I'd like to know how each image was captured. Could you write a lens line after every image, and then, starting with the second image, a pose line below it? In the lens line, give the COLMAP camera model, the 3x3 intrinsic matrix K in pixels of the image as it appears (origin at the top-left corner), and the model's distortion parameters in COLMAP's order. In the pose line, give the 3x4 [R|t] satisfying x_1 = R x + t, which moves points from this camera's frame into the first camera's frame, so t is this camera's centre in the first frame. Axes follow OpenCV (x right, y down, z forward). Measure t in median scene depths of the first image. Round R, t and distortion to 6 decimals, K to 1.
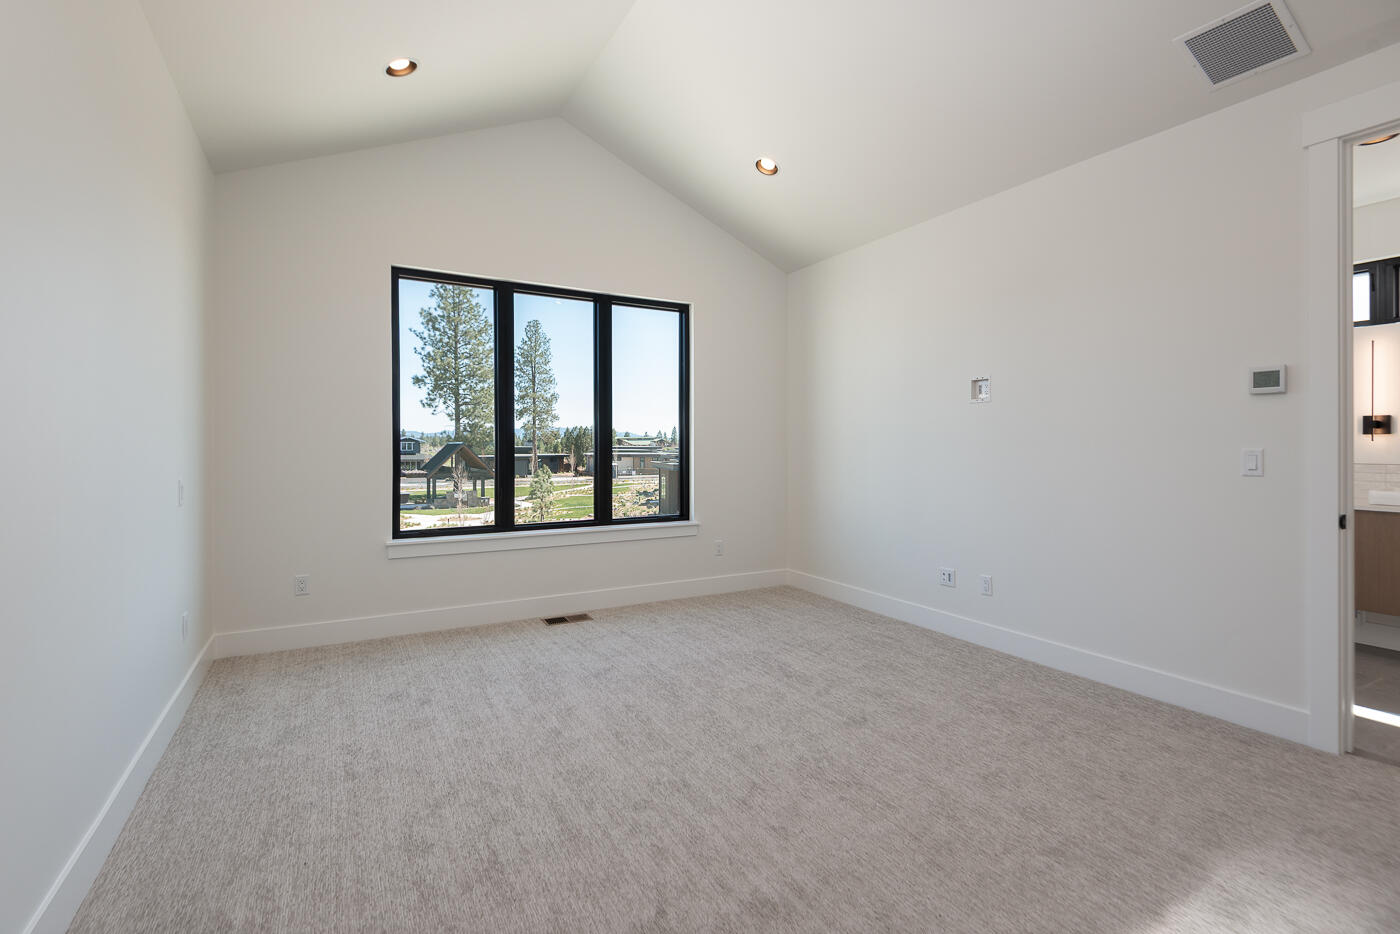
lens RADIAL K [[646.8, 0, 695.7], [0, 646.8, 452.3], [0, 0, 1]] dist [0.012042, -0.004684]
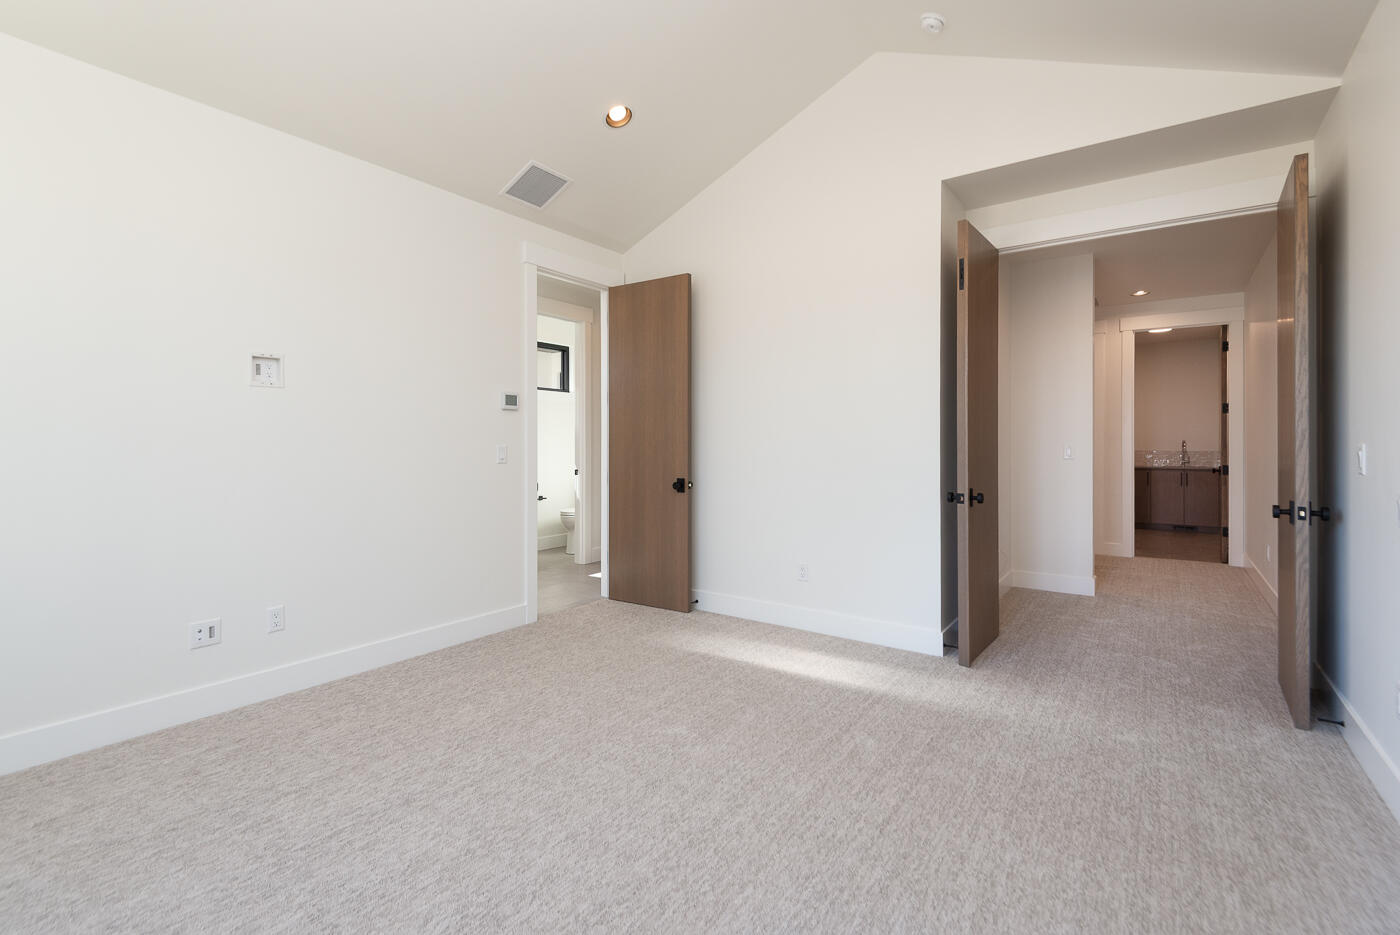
lens RADIAL K [[646.8, 0, 681.3], [0, 646.8, 450.2], [0, 0, 1]] dist [0.012042, -0.004684]
pose [[-0.423228, -0.008108, 0.905987, -0.639638], [0.007723, 0.999891, 0.012557, -0.008893], [-0.905990, 0.012312, -0.423119, 1.187165]]
